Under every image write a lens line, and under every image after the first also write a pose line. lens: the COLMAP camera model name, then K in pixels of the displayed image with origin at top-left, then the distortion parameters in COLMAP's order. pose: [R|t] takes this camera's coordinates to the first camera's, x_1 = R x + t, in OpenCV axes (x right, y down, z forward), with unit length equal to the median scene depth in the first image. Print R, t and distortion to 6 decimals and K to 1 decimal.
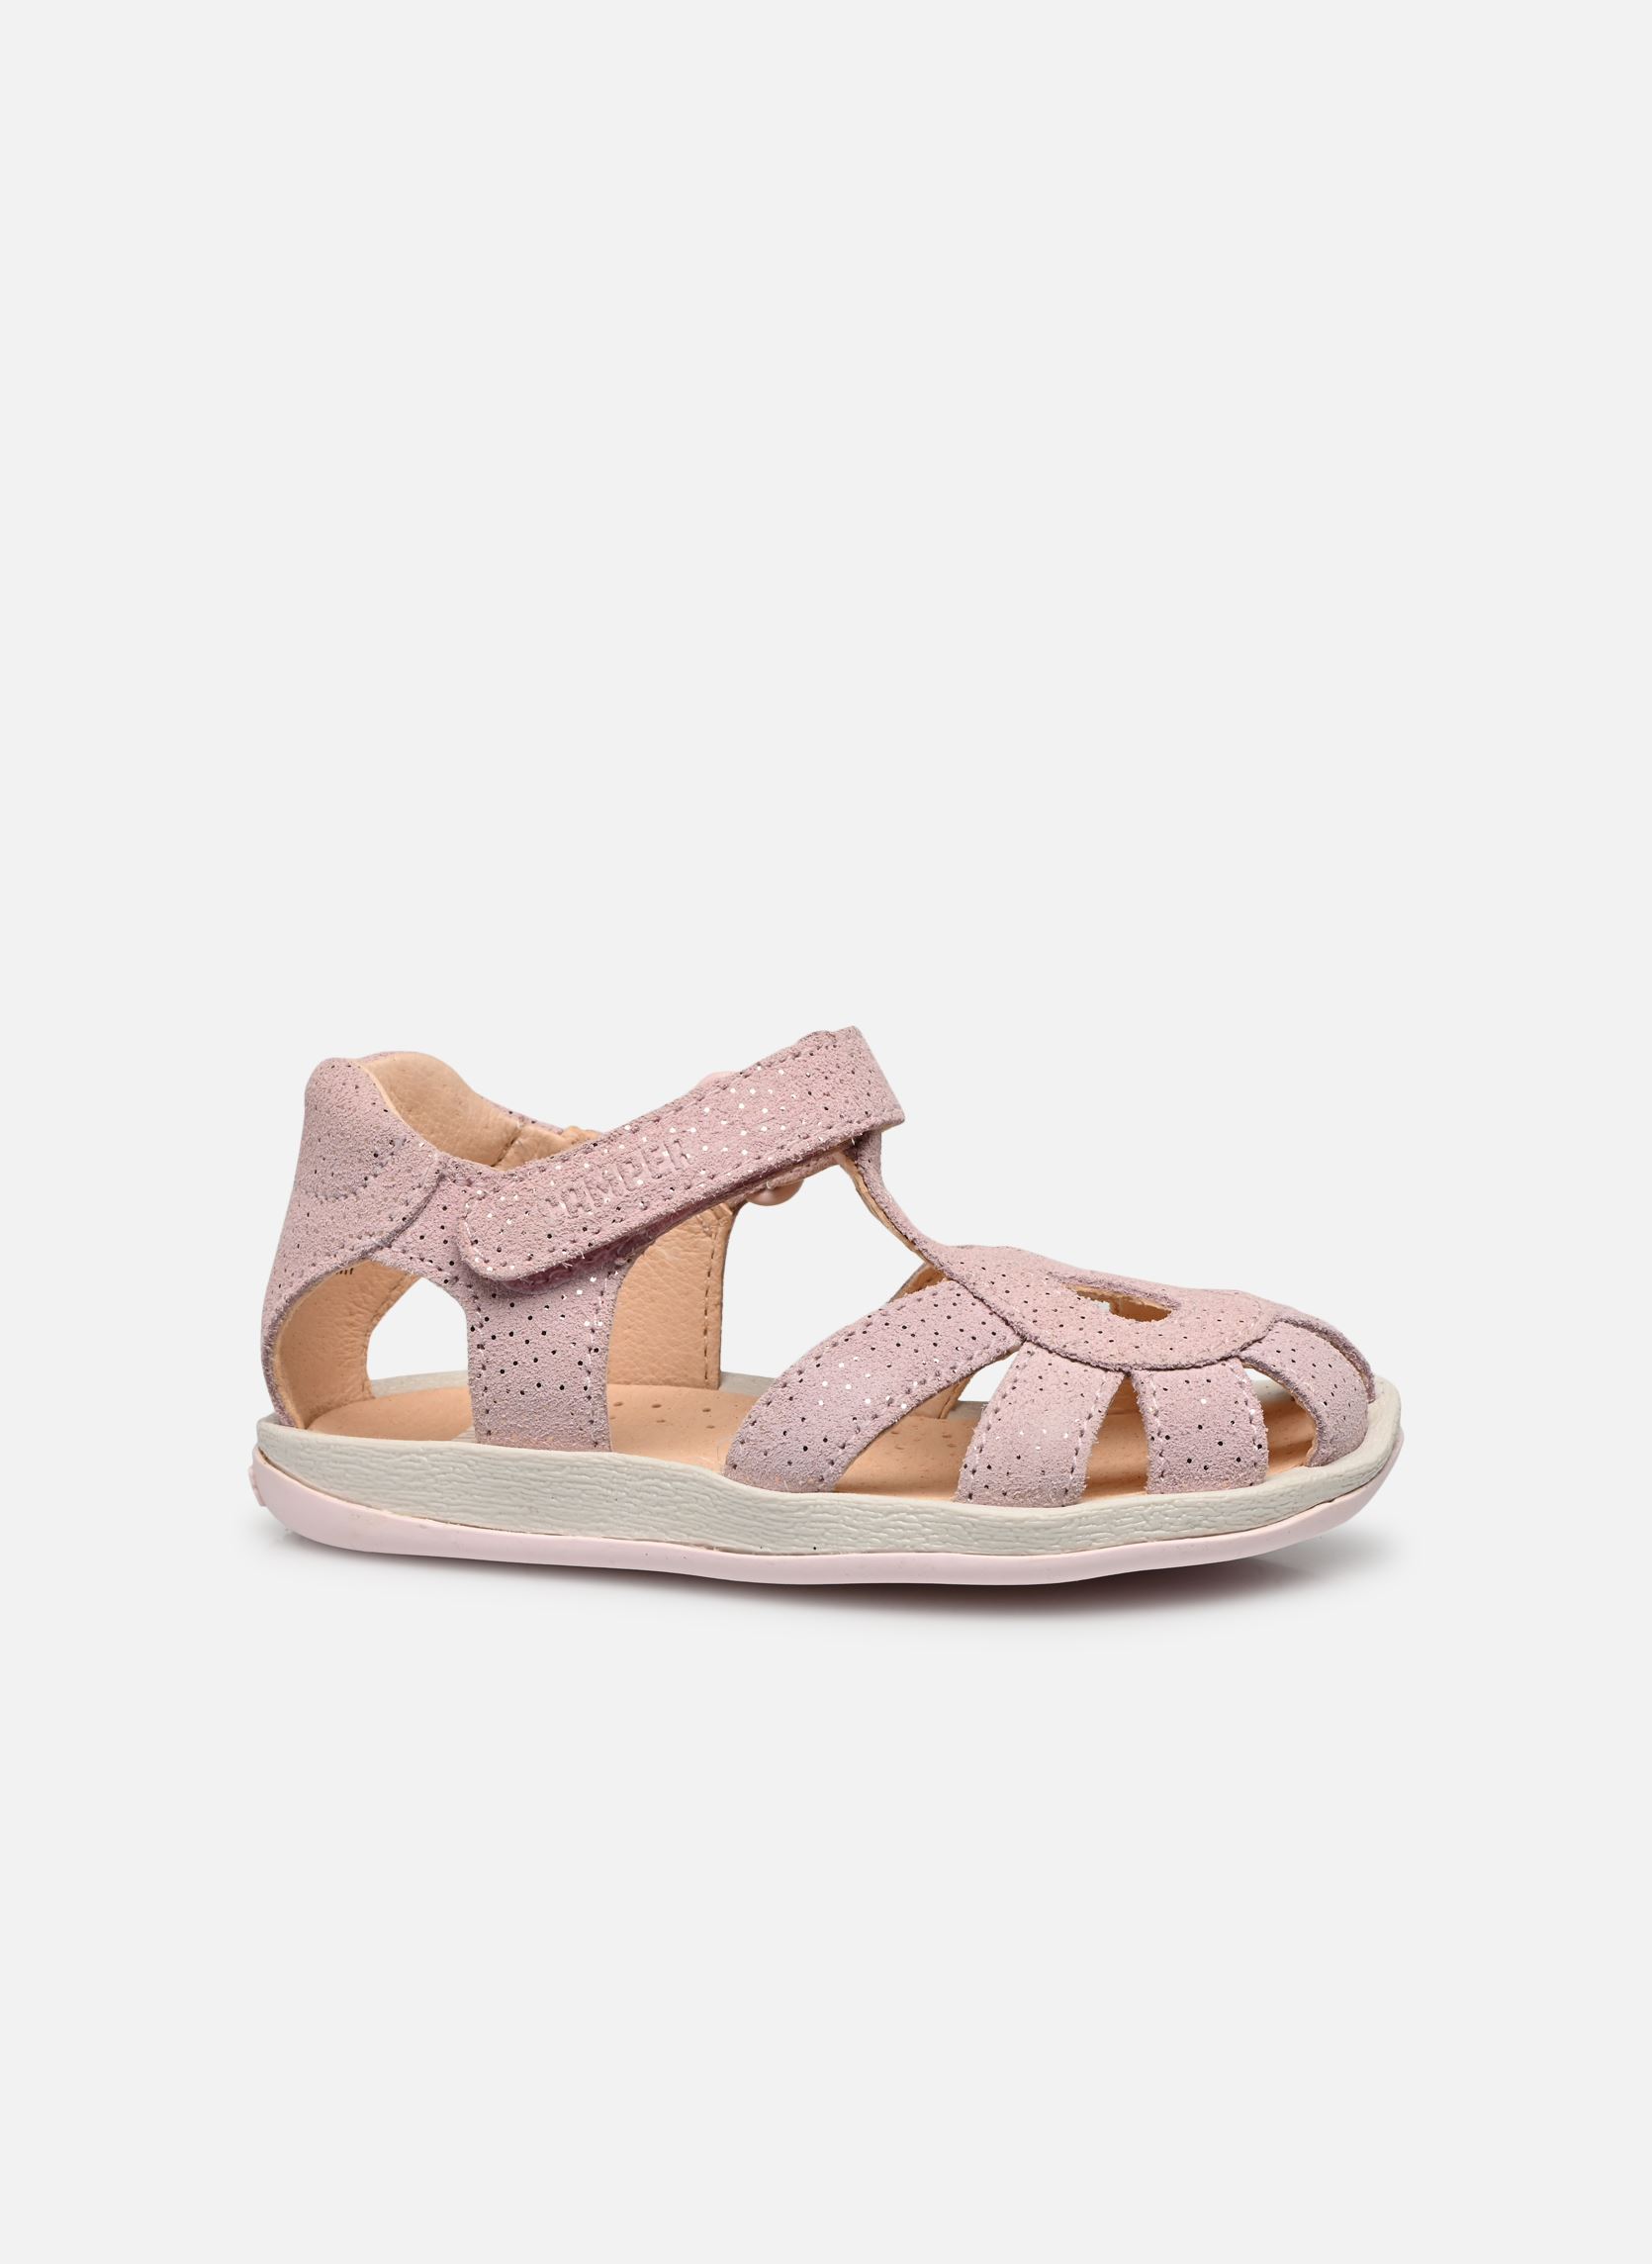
lens RADIAL K [[7188.2, 0, 826.0], [0, 7188.2, 1132.3], [0, 0, 1]] dist [-1.313552, 0.278762]
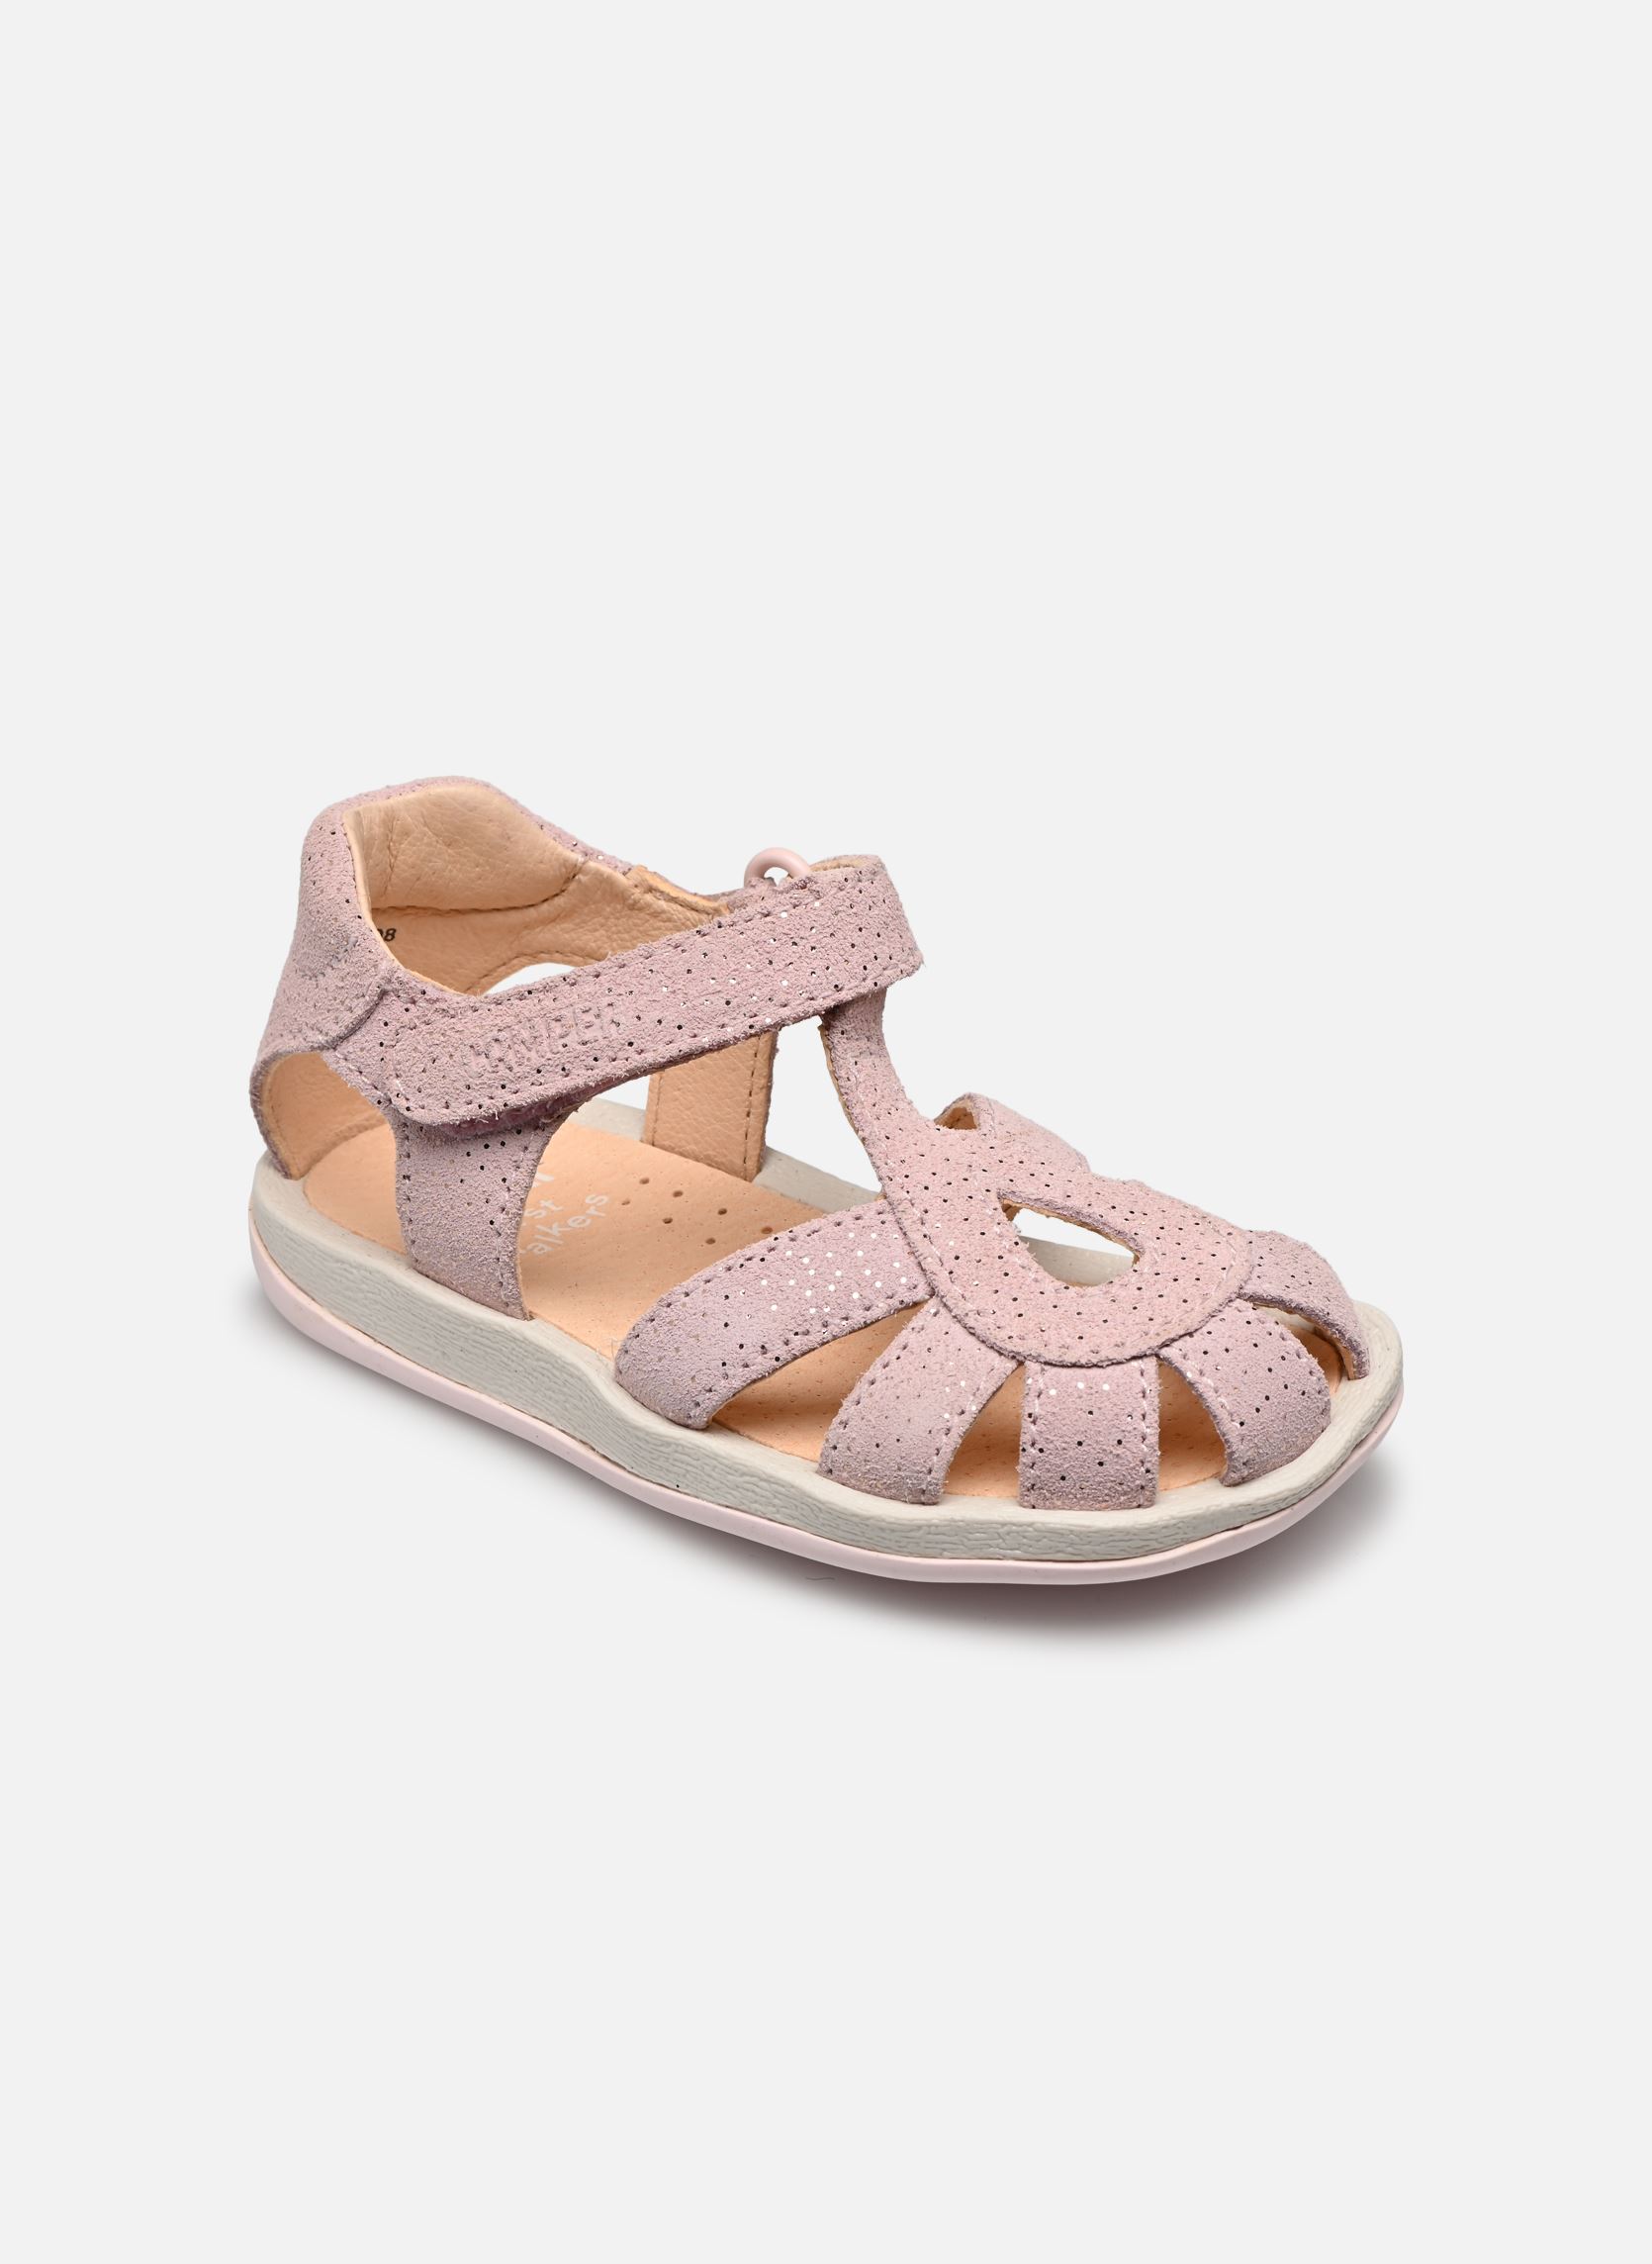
lens RADIAL K [[7188.2, 0, 826.0], [0, 7188.2, 1132.3], [0, 0, 1]] dist [-1.313552, 0.278762]
pose [[0.936180, 0.168523, -0.308490, 0.288466], [-0.061665, 0.942715, 0.327852, -0.283793], [0.346069, -0.287905, 0.892943, 0.192918]]
